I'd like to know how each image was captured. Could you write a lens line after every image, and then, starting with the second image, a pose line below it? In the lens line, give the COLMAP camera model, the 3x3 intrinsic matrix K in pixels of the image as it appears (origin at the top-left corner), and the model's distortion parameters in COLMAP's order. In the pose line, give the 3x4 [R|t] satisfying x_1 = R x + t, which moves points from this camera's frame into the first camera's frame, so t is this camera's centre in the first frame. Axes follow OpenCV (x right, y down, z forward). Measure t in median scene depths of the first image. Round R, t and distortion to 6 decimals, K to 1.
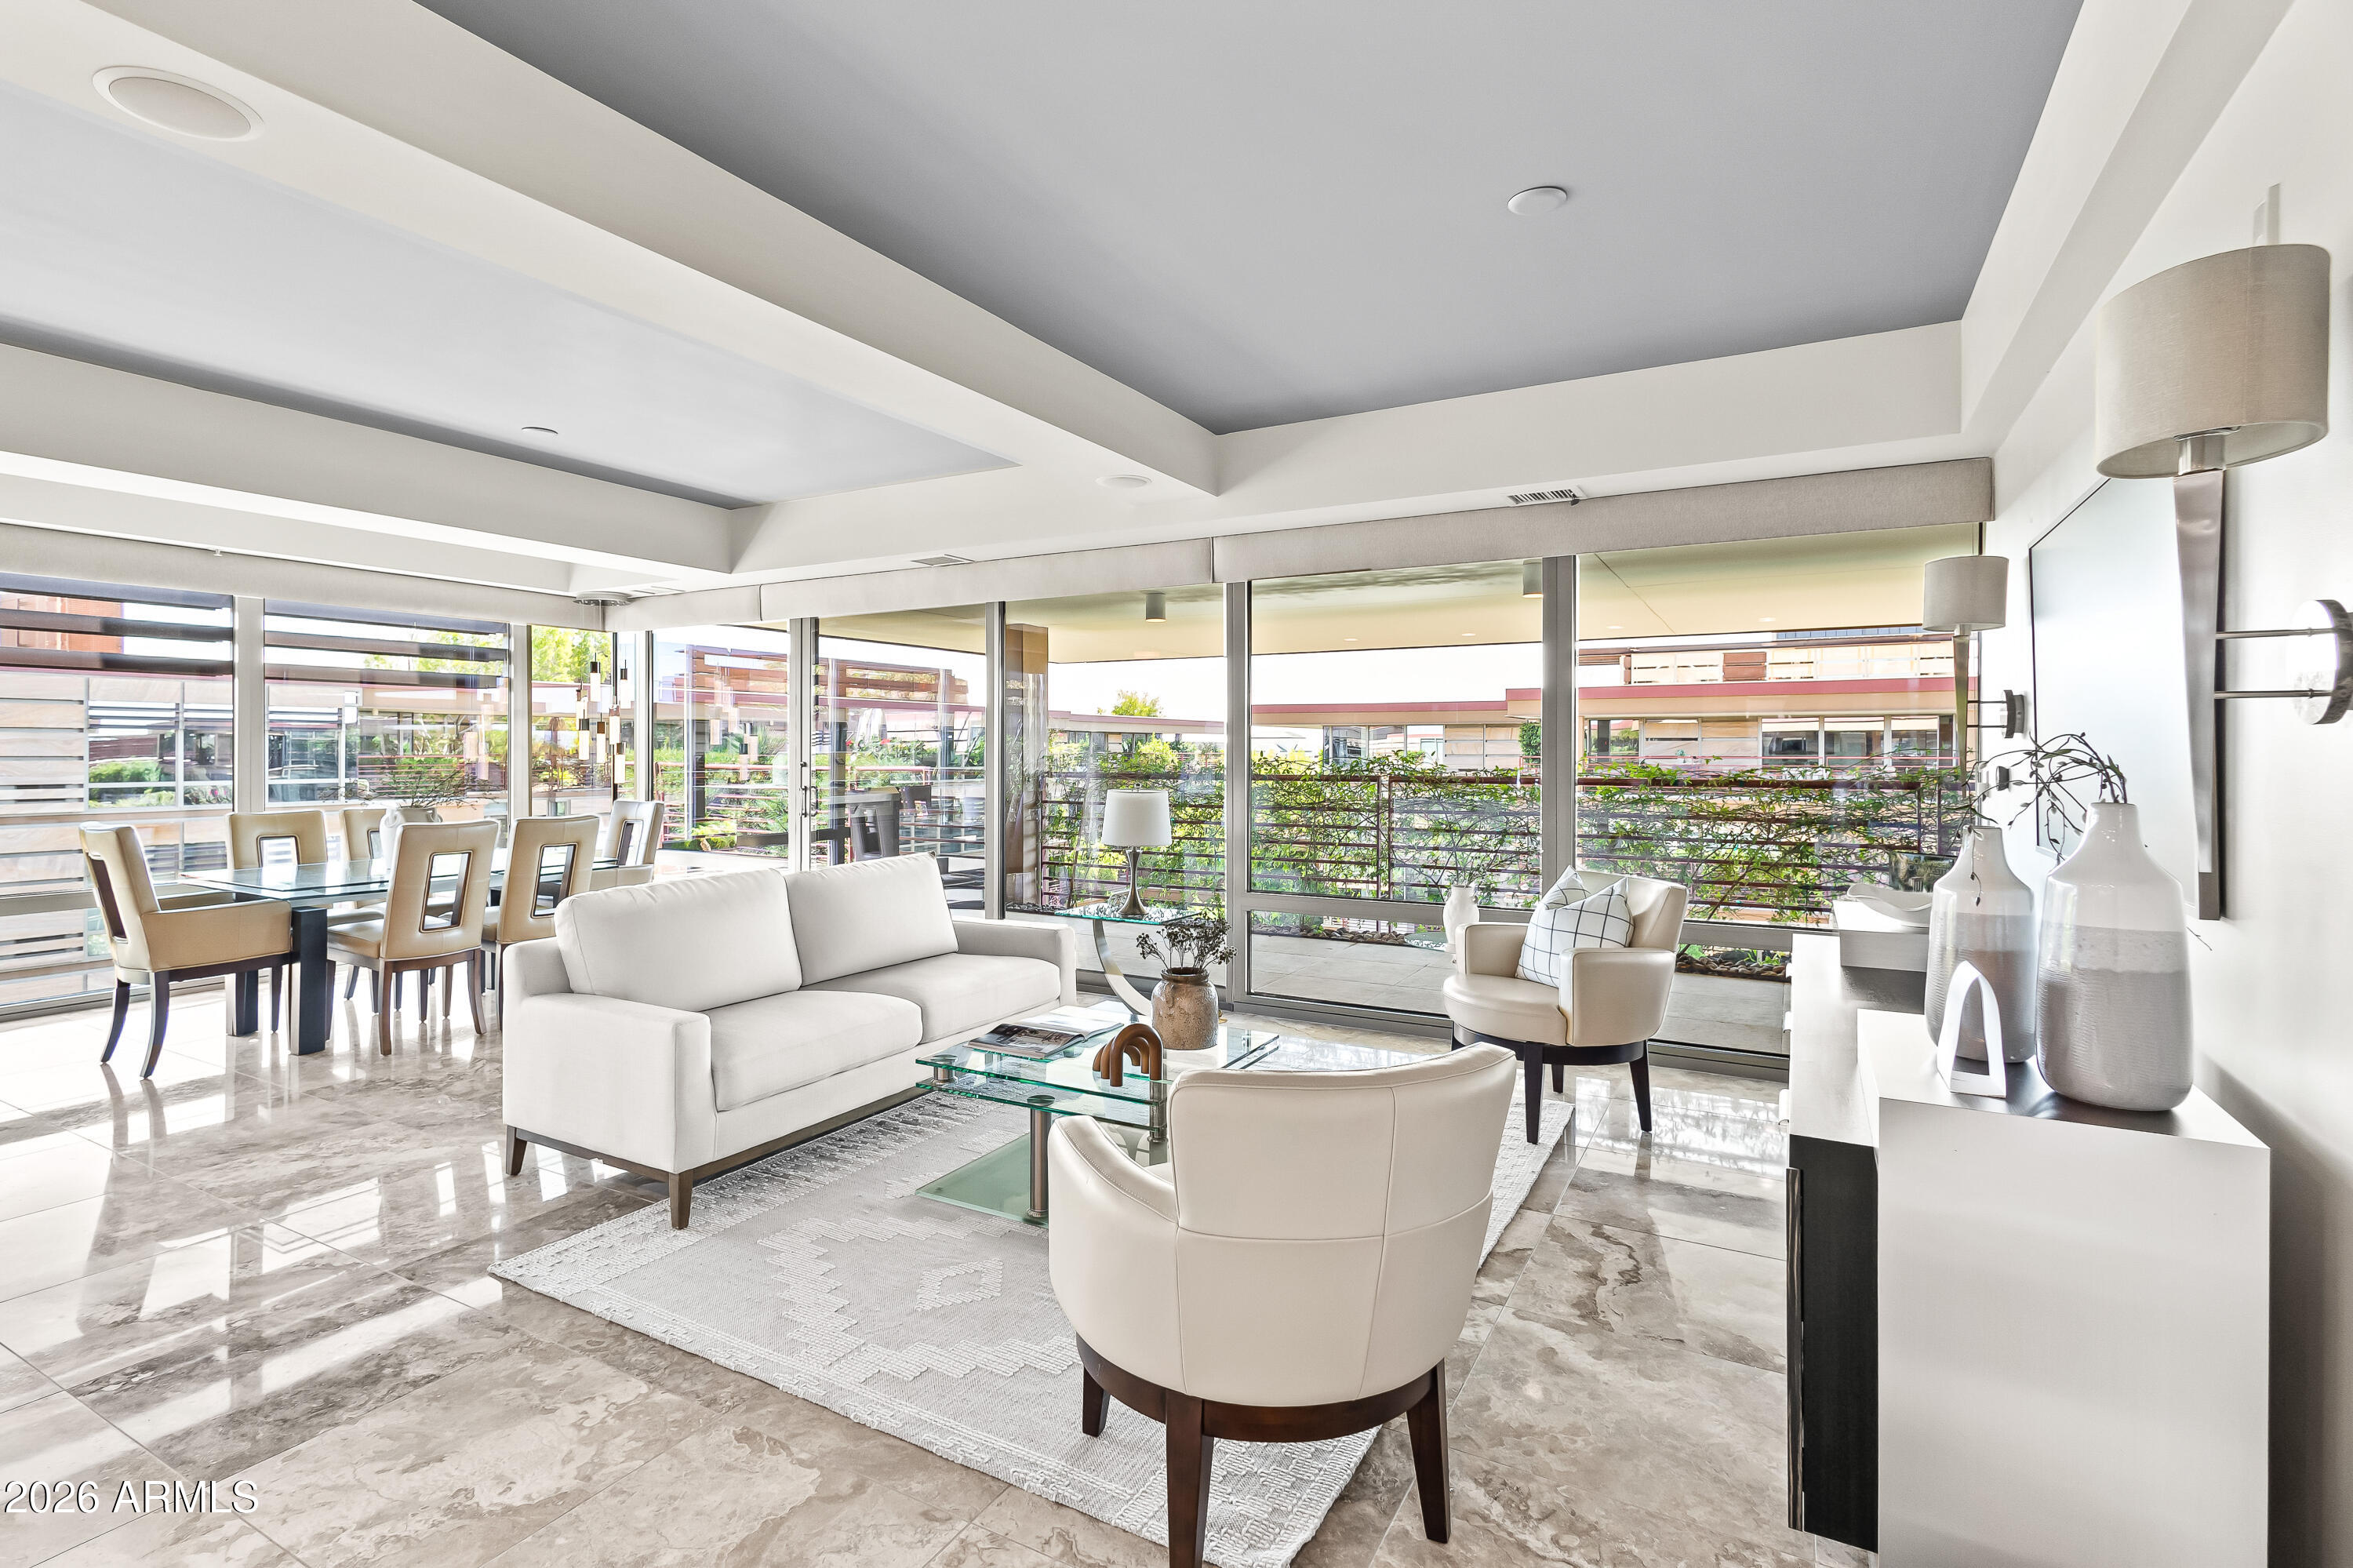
lens RADIAL K [[1159.3, 0, 1149.1], [0, 1159.3, 757.5], [0, 0, 1]] dist [-0.002694, -0.000695]
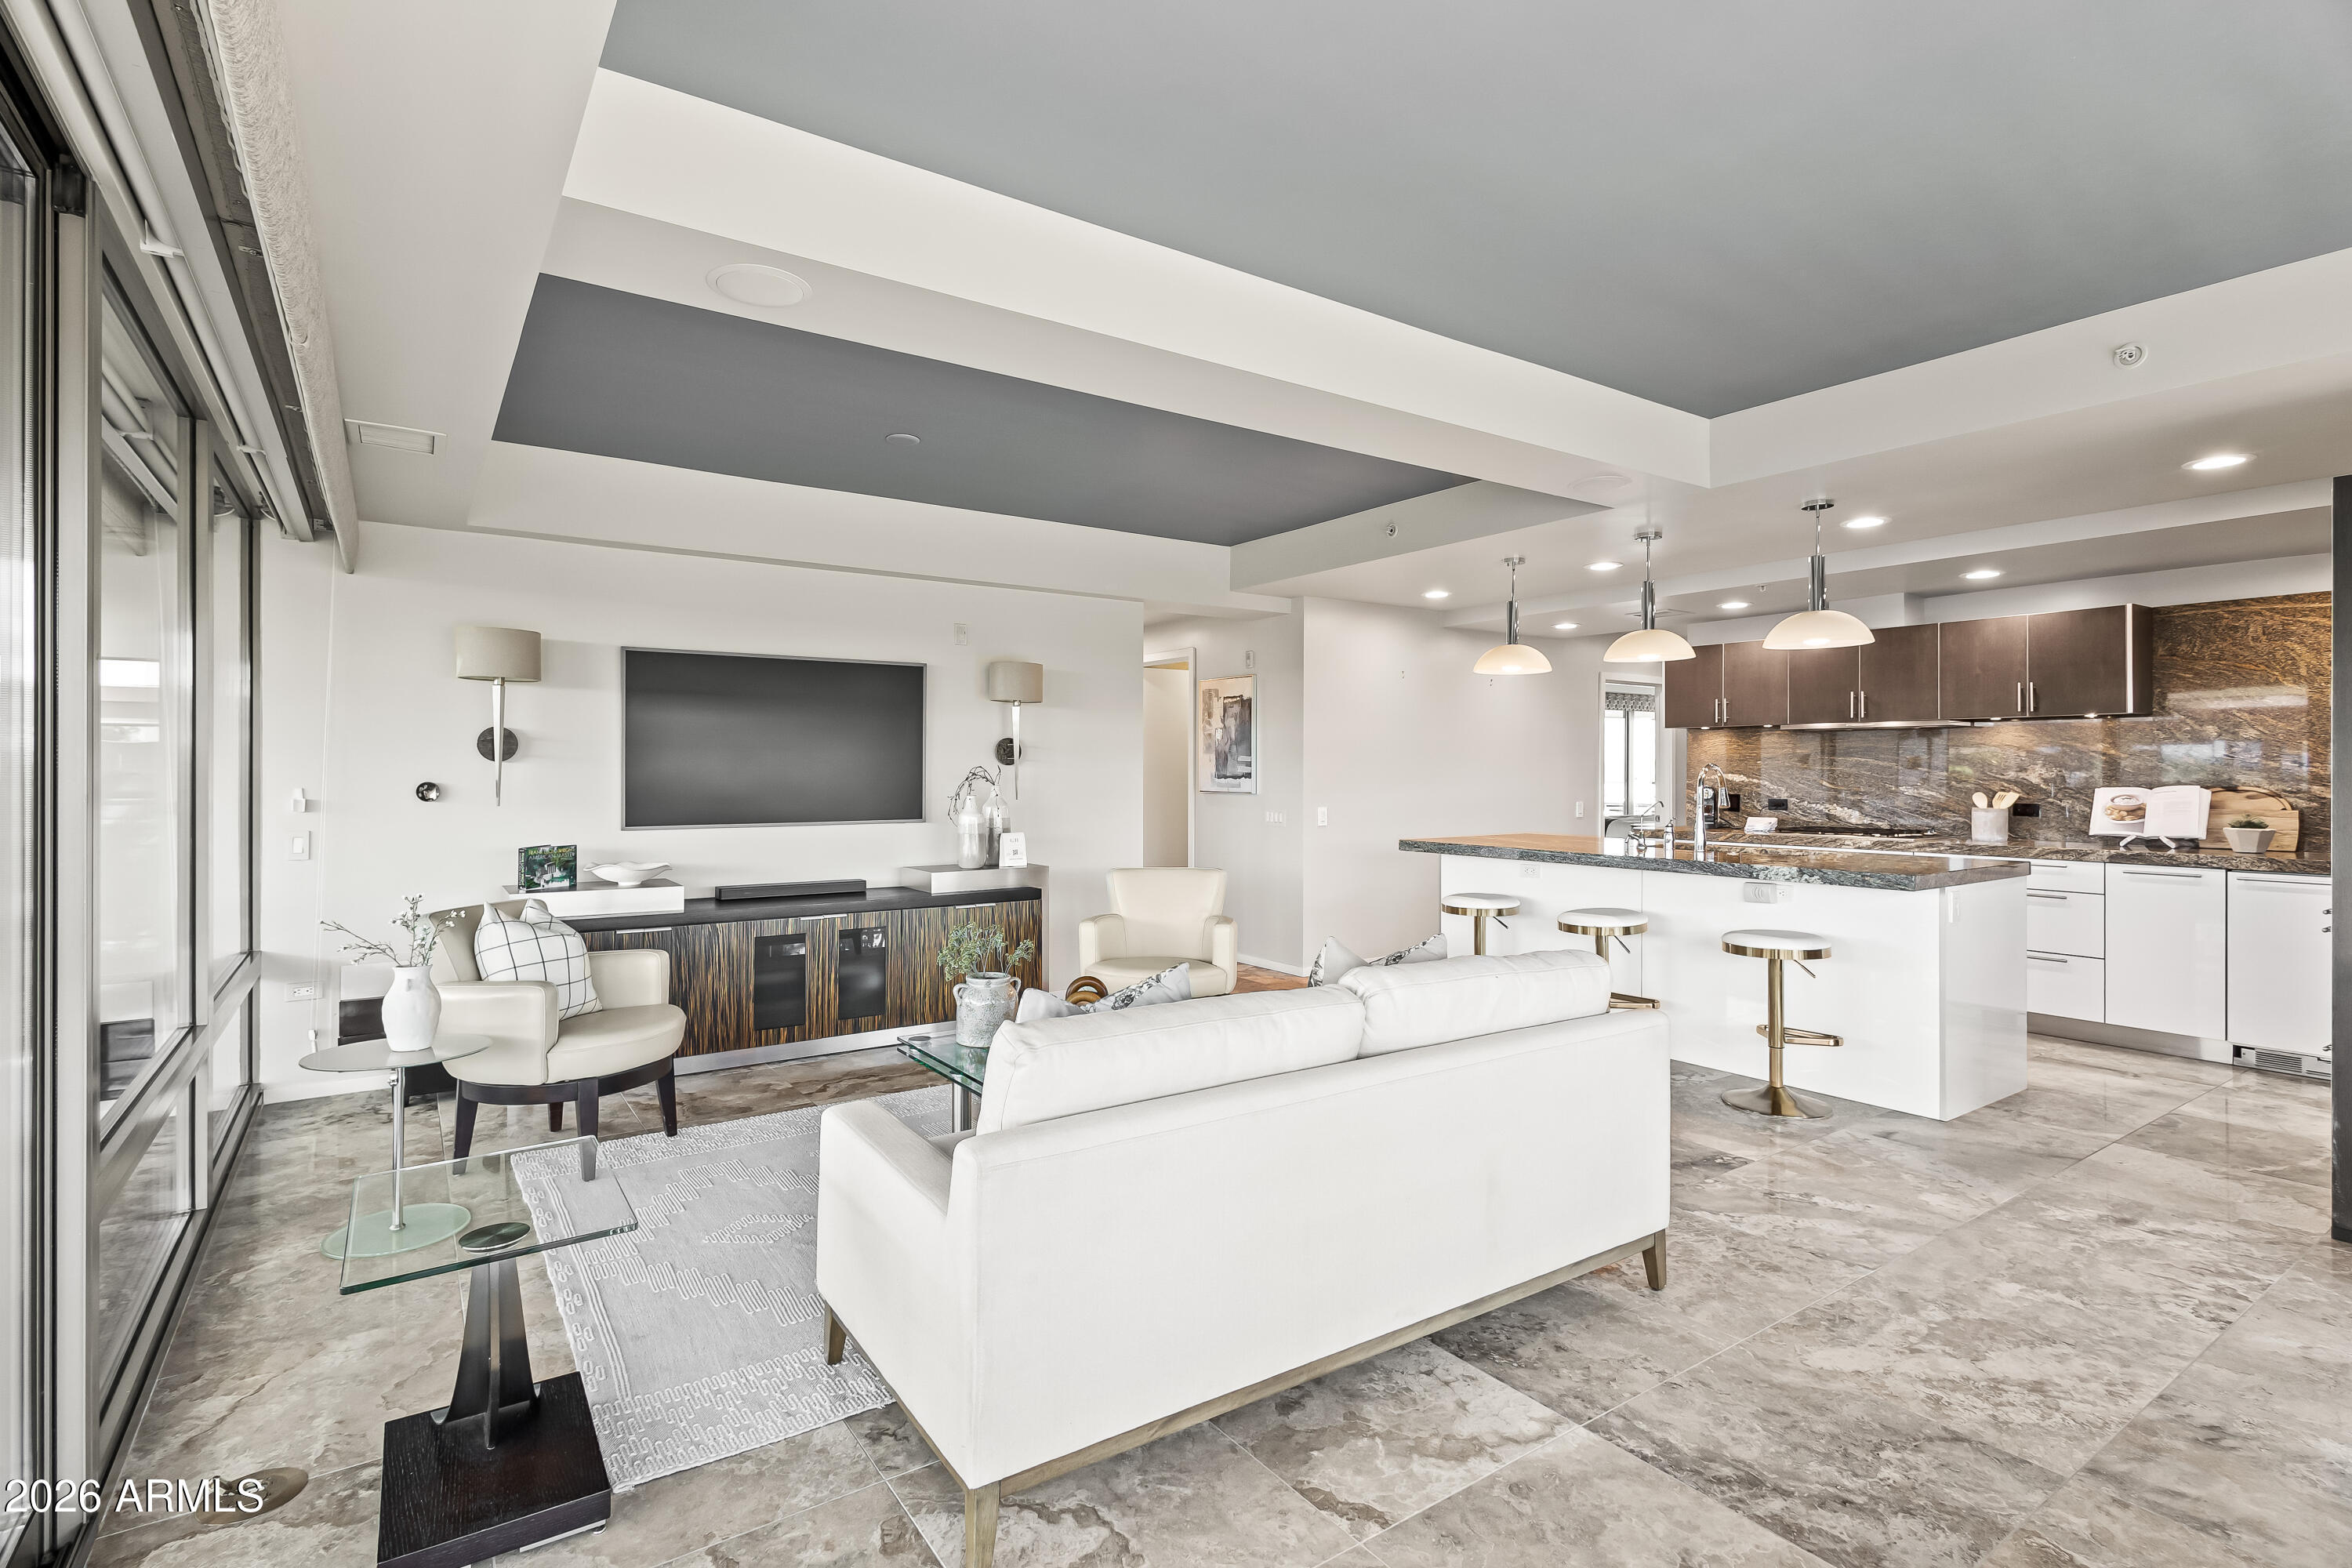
lens RADIAL K [[1093.7, 0, 1168.6], [0, 1093.7, 780.4], [0, 0, 1]] dist [0.007338, -0.000771]
pose [[-0.898380, -0.006571, 0.439169, -0.601536], [-0.002087, 0.999941, 0.010691, -0.011463], [-0.439213, 0.008688, -0.898341, 1.930796]]
